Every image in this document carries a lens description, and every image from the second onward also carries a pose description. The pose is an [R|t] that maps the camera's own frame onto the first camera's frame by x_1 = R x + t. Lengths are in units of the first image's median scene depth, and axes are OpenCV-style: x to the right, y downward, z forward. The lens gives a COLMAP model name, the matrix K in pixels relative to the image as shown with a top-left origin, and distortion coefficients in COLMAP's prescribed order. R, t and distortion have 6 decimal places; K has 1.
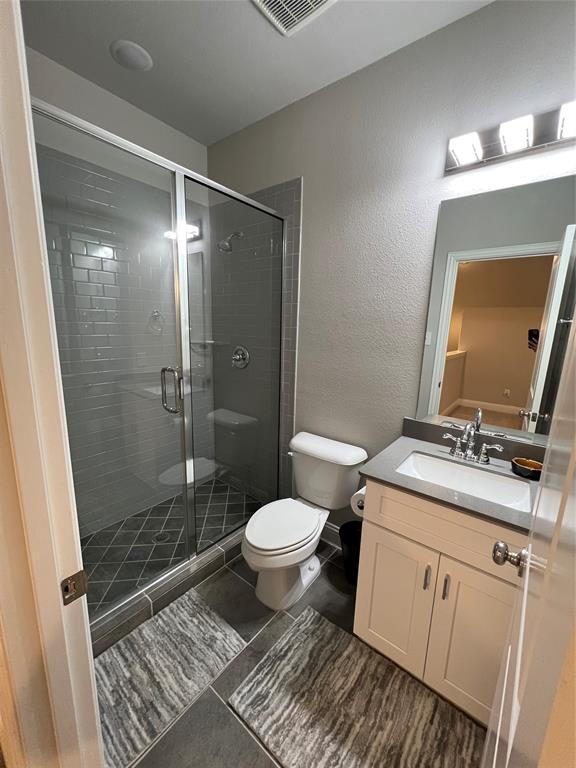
lens RADIAL K [[307.6, 0, 286.4], [0, 307.6, 384.0], [0, 0, 1]] dist [0.004665, 0.000682]
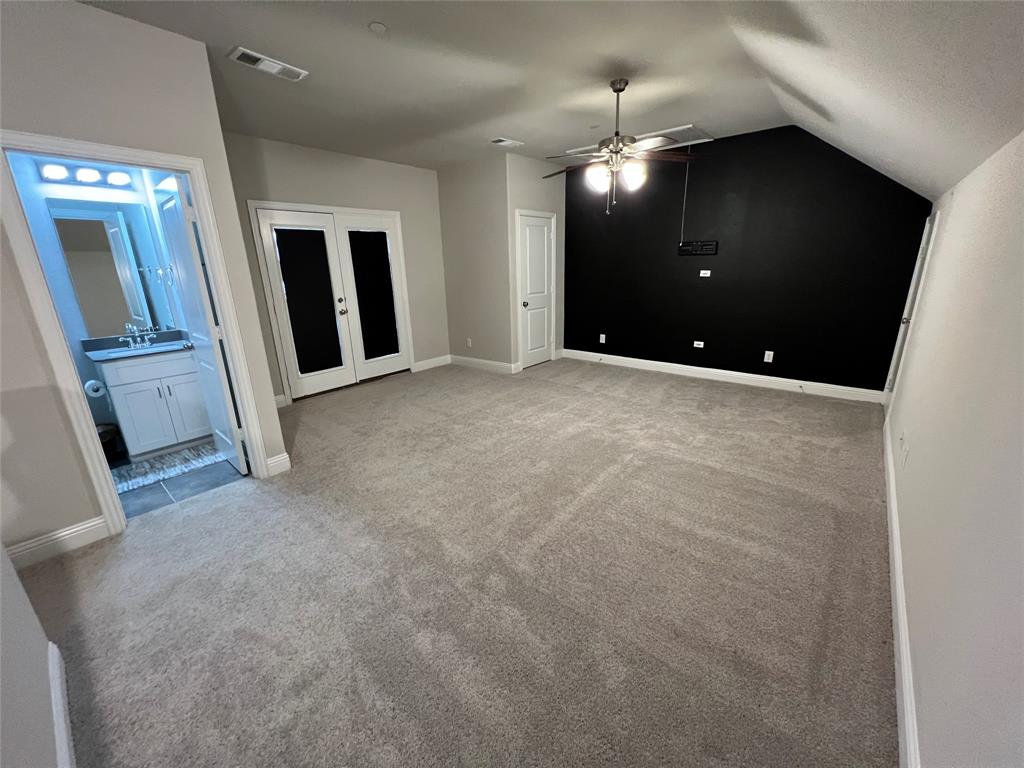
lens RADIAL K [[410.2, 0, 512.0], [0, 410.2, 384.6], [0, 0, 1]] dist [0.004665, 0.000682]
pose [[0.022702, -0.310145, 0.950418, -1.130792], [0.220699, 0.928764, 0.297807, 0.131677], [-0.975078, 0.202995, 0.089533, -0.860571]]
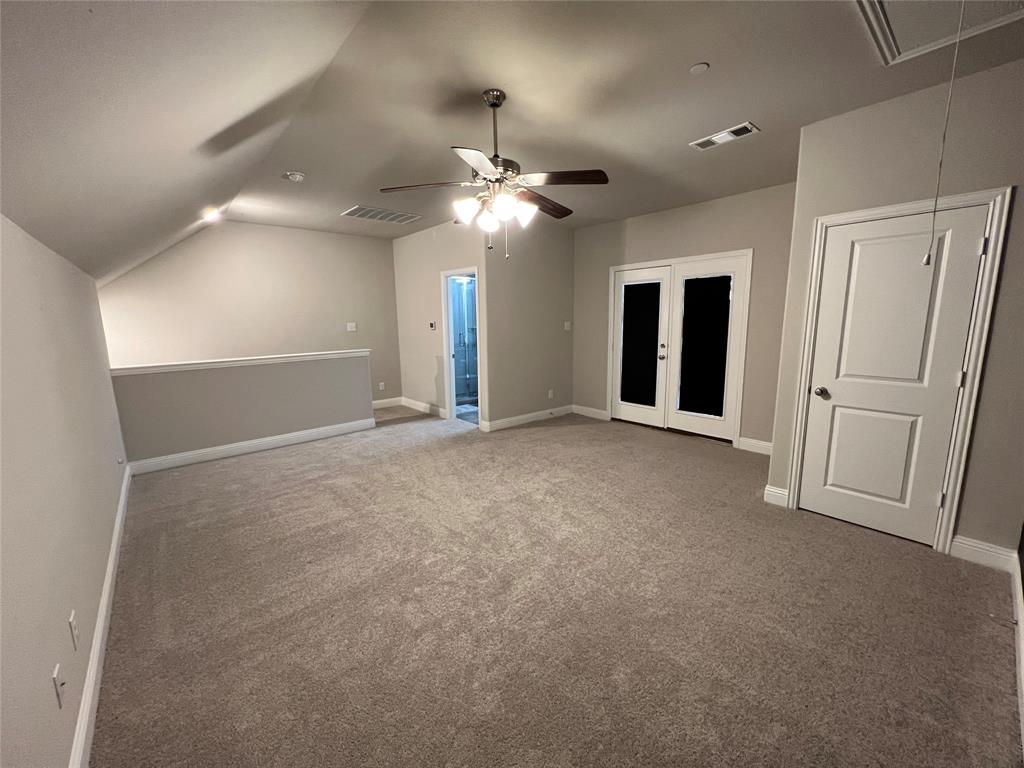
lens RADIAL K [[410.2, 0, 513.0], [0, 410.2, 386.5], [0, 0, 1]] dist [0.004665, 0.000682]
pose [[0.983578, -0.009245, -0.180249, 0.654790], [0.004442, 0.999625, -0.027030, 0.446346], [0.180431, 0.025786, 0.983250, -2.248541]]
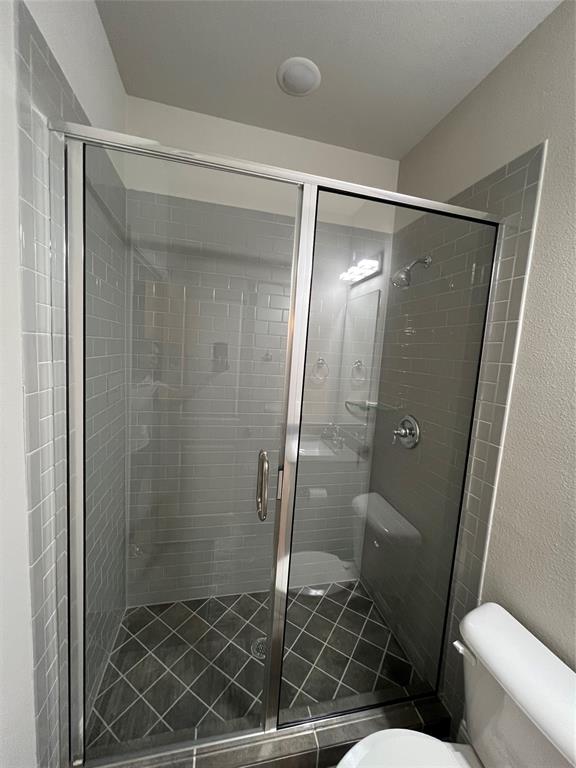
lens RADIAL K [[307.6, 0, 290.2], [0, 307.6, 383.0], [0, 0, 1]] dist [0.004665, 0.000682]
pose [[0.789249, 0.093181, -0.606962, 0.058740], [-0.166202, 0.983943, -0.065062, -0.120916], [0.591154, 0.152228, 0.792063, 0.319192]]
